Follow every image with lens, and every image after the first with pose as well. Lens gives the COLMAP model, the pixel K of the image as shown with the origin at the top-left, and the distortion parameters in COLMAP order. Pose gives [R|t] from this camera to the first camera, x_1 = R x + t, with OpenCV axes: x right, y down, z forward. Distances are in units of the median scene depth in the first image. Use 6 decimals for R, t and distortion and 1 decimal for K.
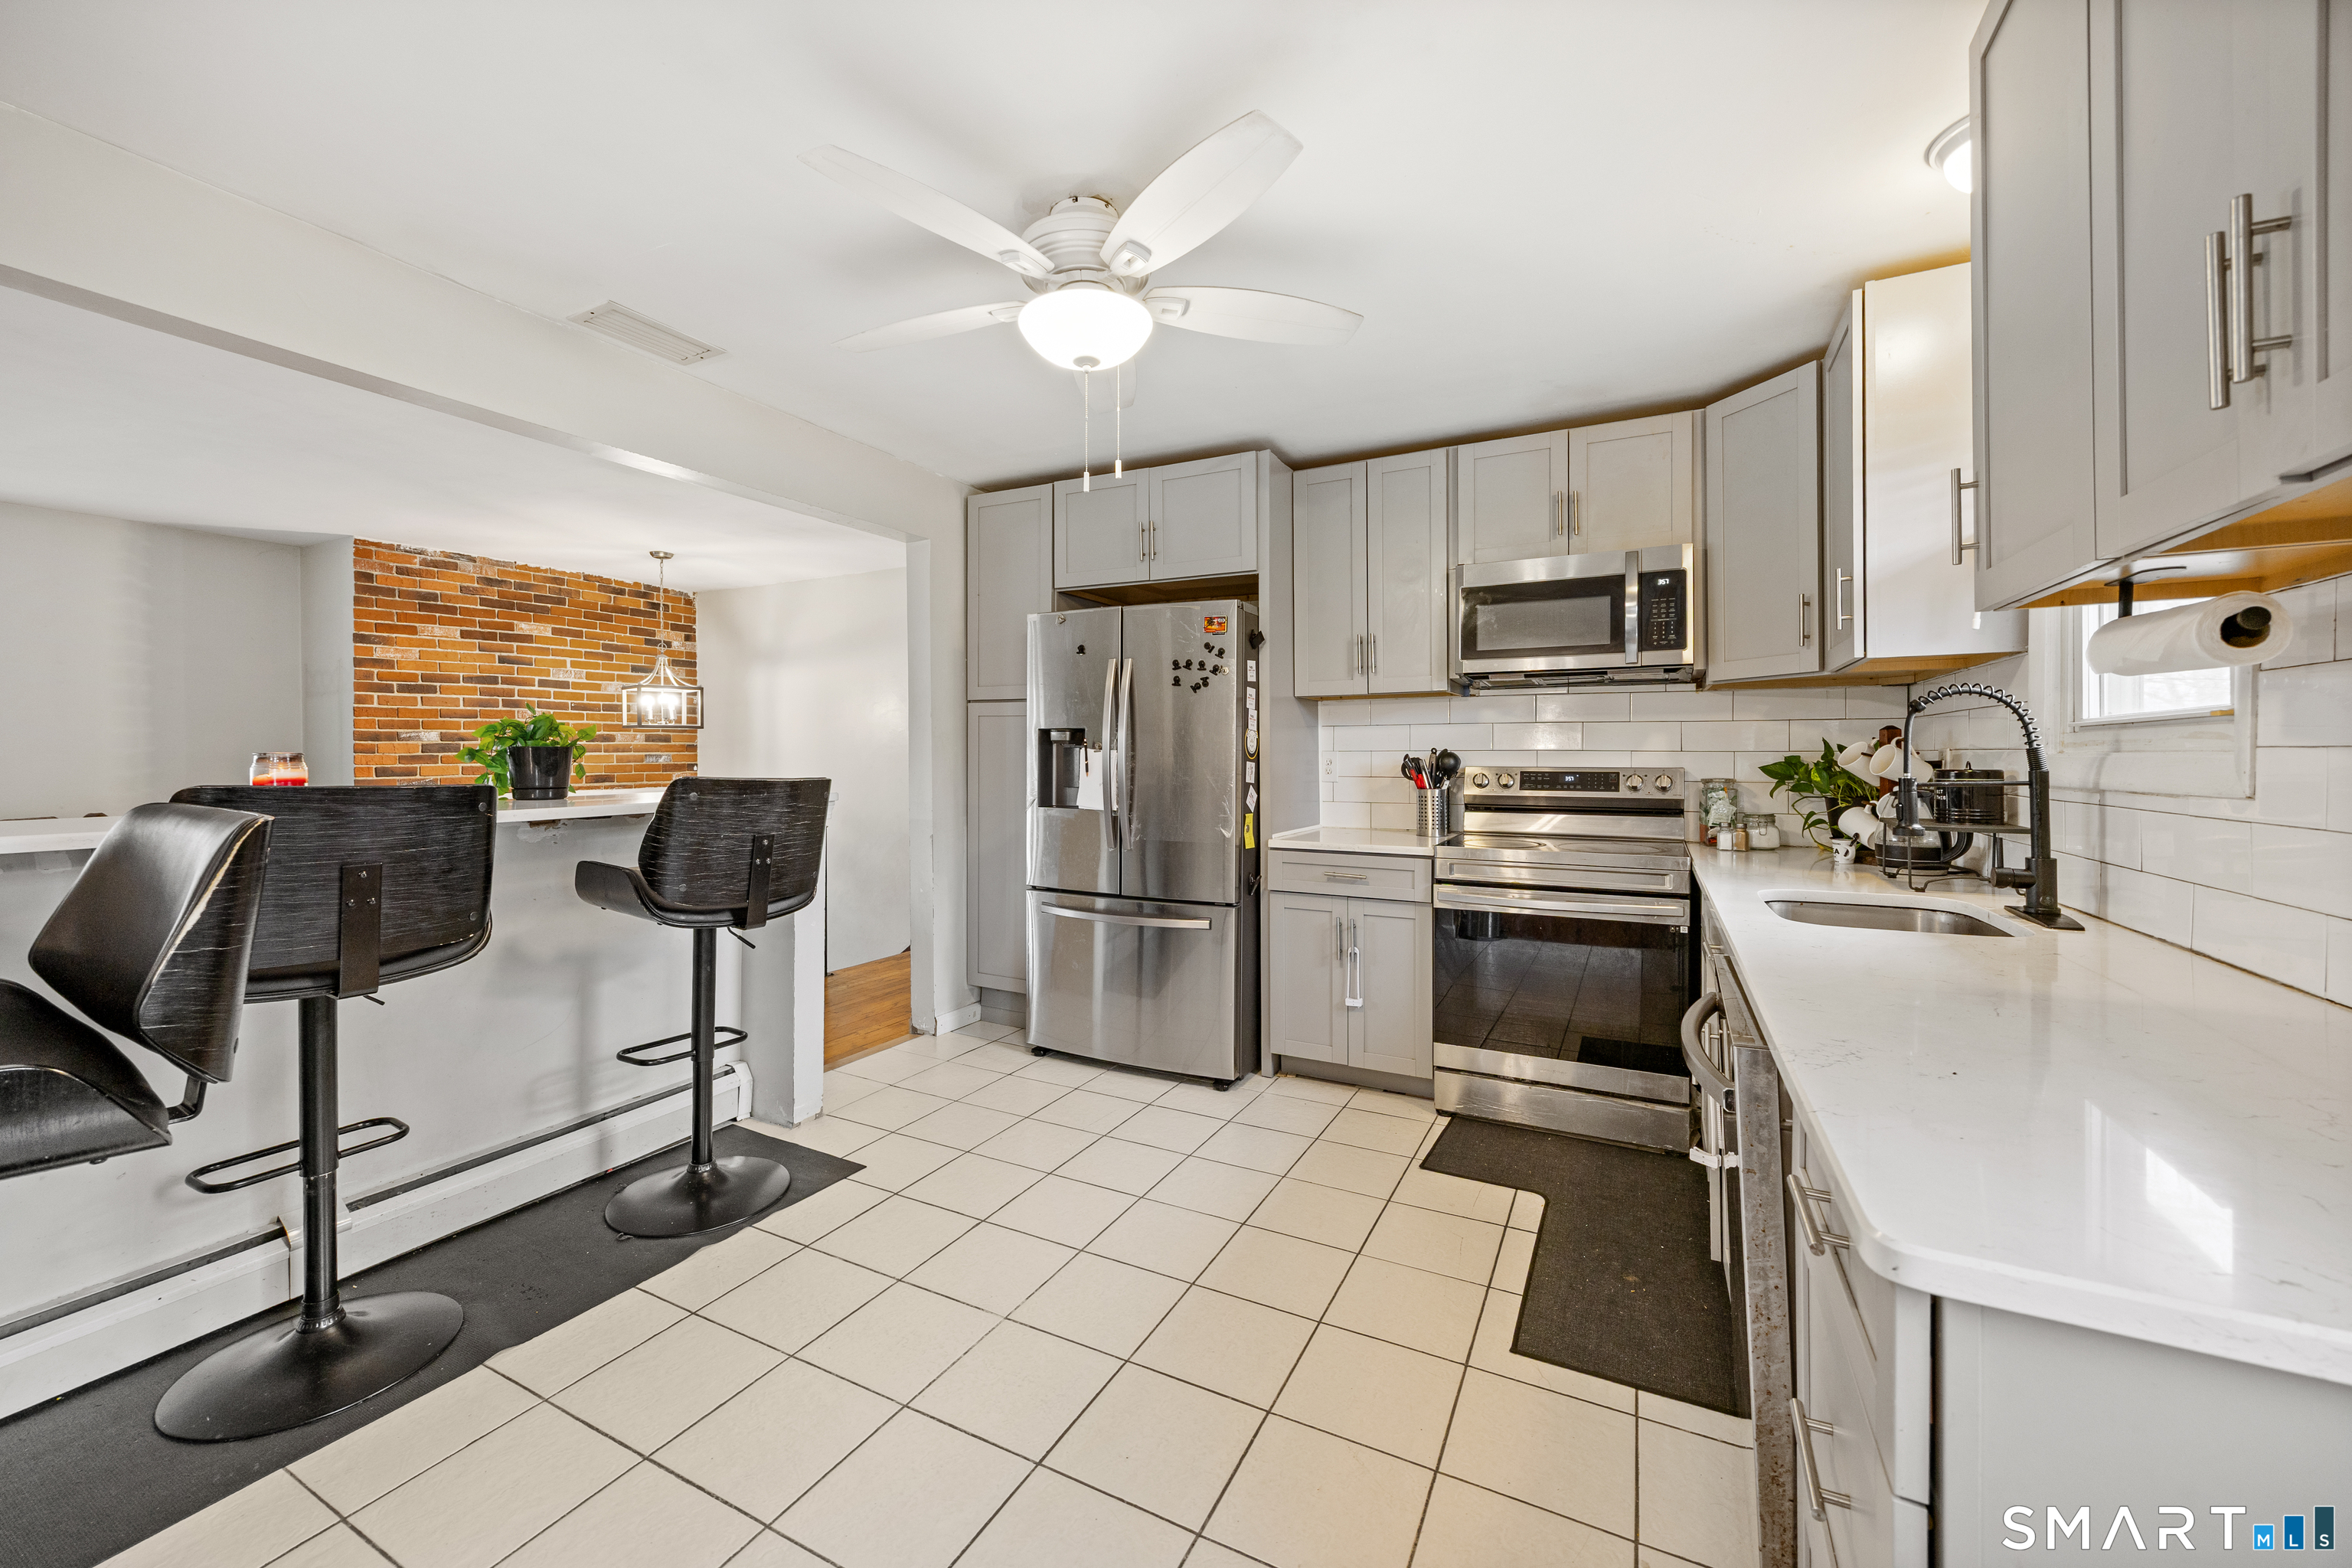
lens RADIAL K [[940.5, 0, 1173.5], [0, 940.5, 713.7], [0, 0, 1]] dist [0.000044, 0.000066]
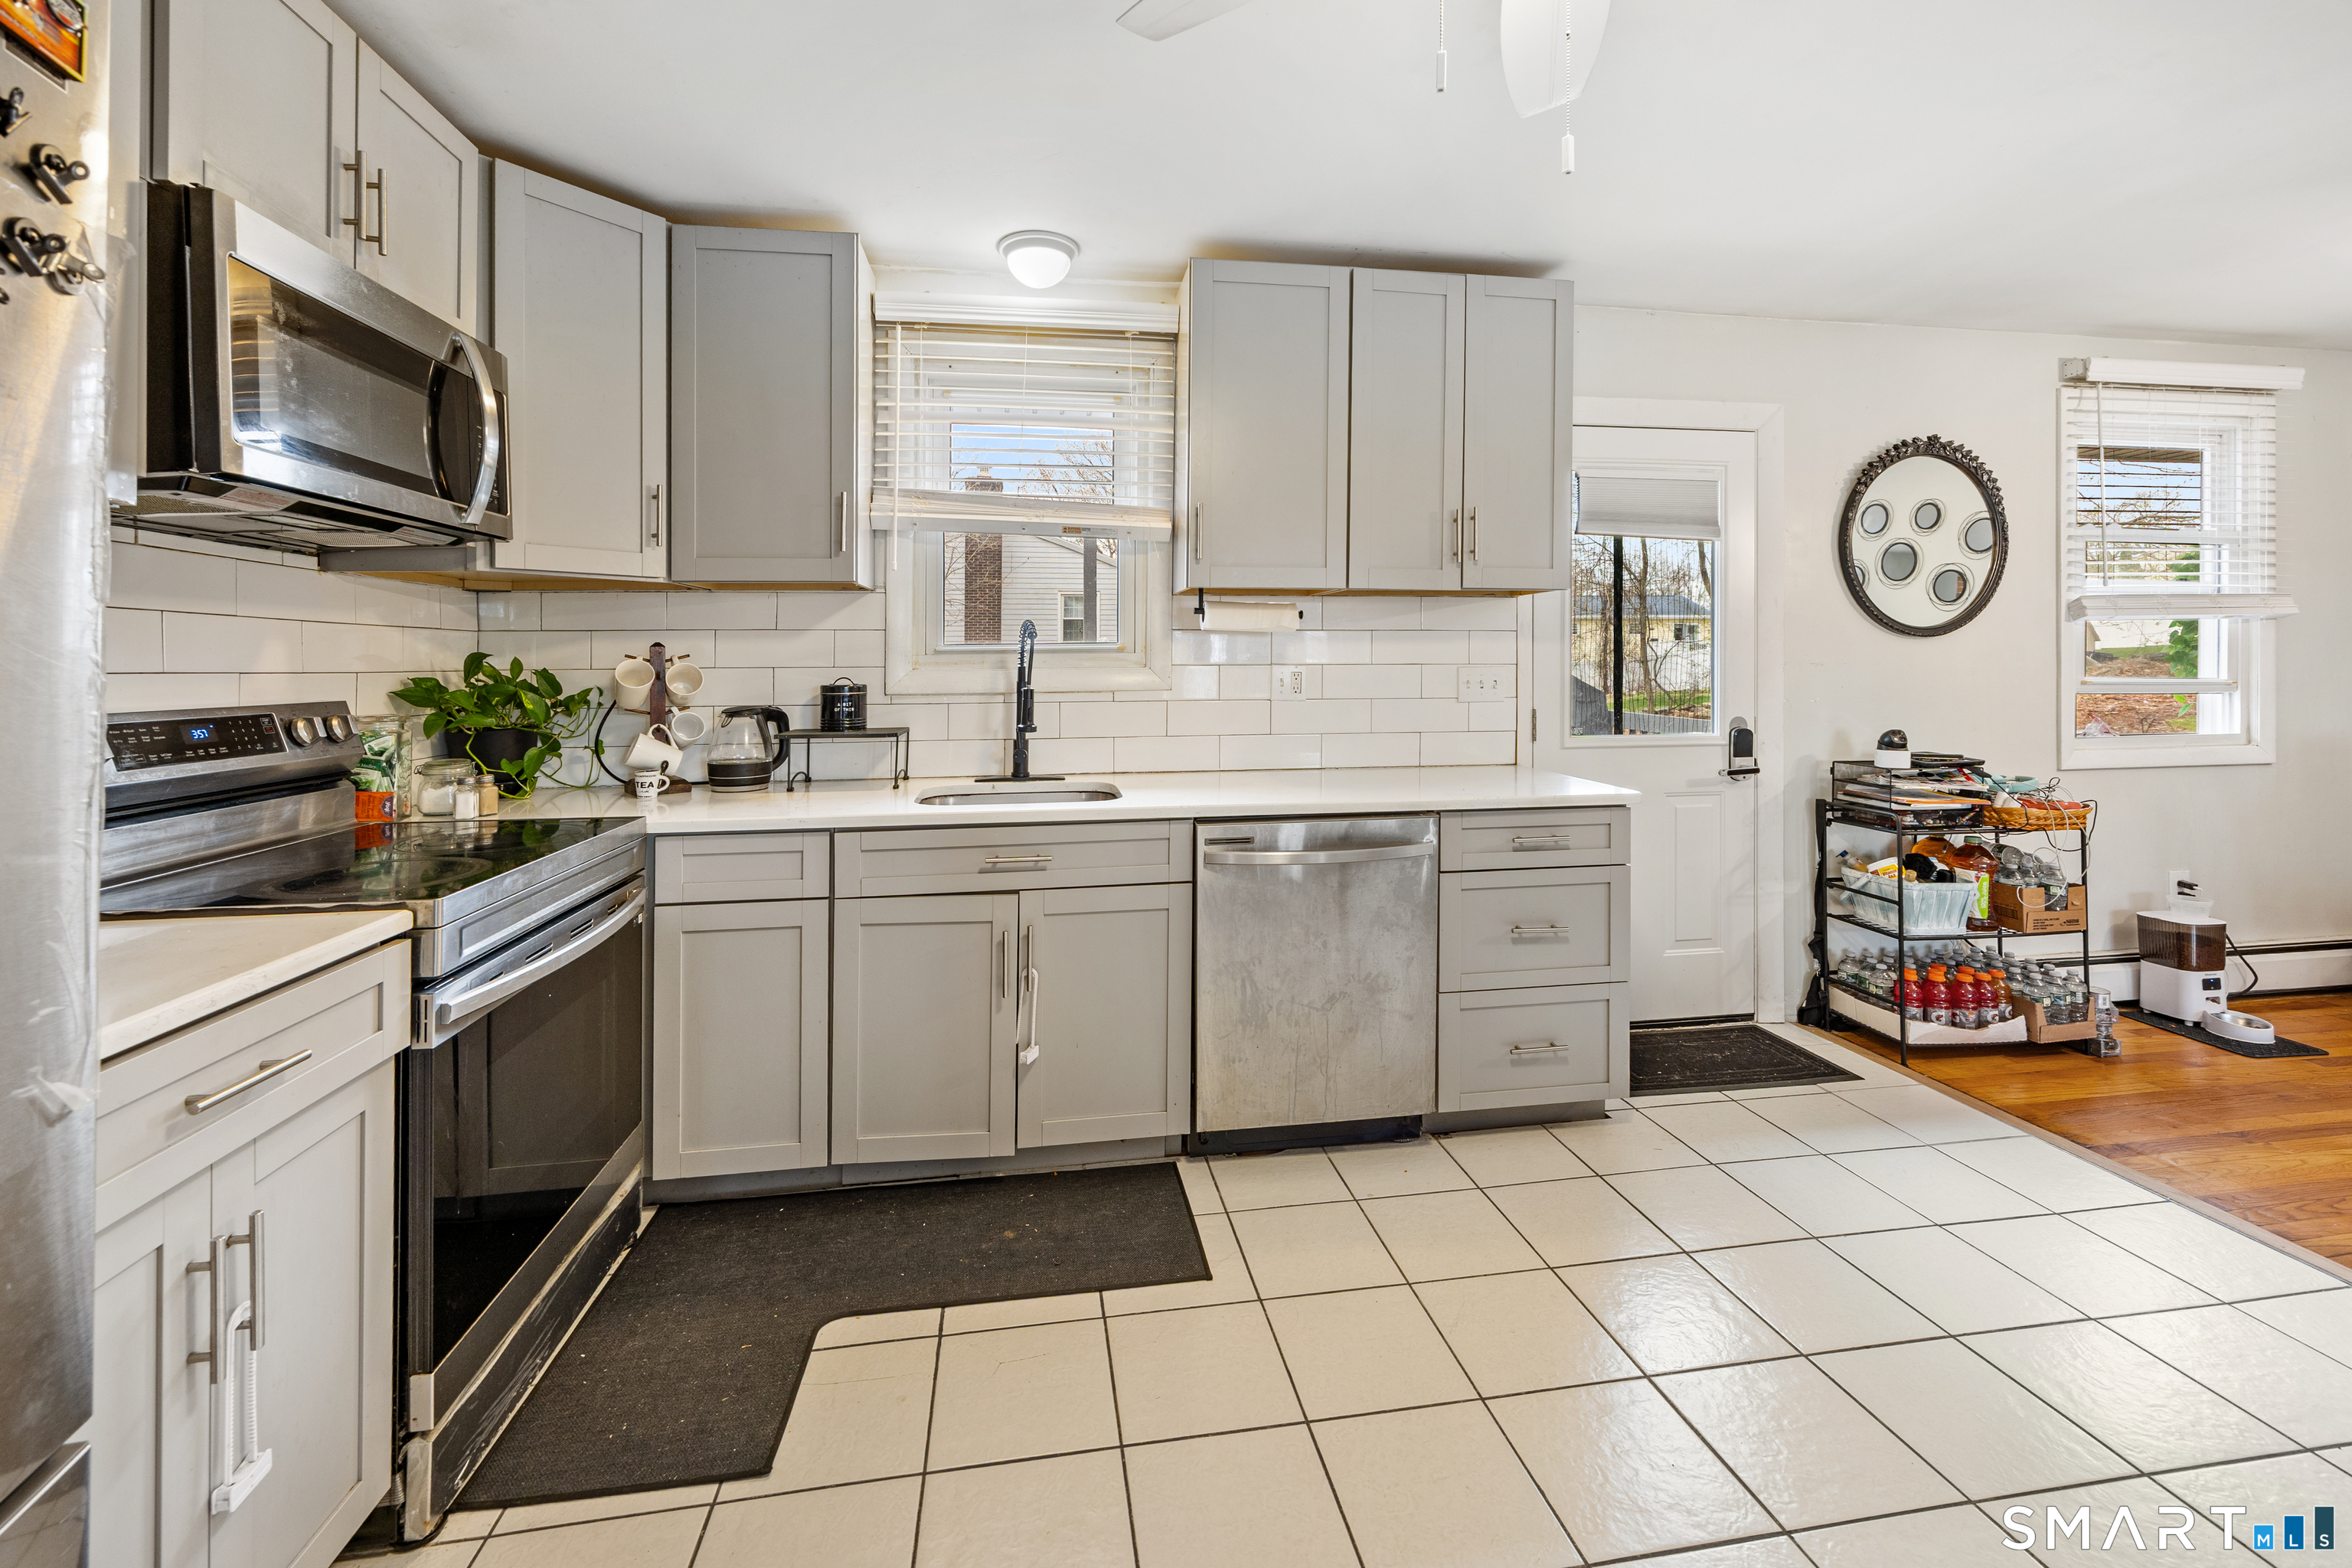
lens RADIAL K [[957.9, 0, 1175.1], [0, 957.9, 674.5], [0, 0, 1]] dist [0.000056, 0.000096]
pose [[-0.598489, 0.000728, 0.801131, -0.289894], [-0.024457, 0.999517, -0.019178, 0.047803], [-0.800758, -0.031071, -0.598182, 1.135846]]
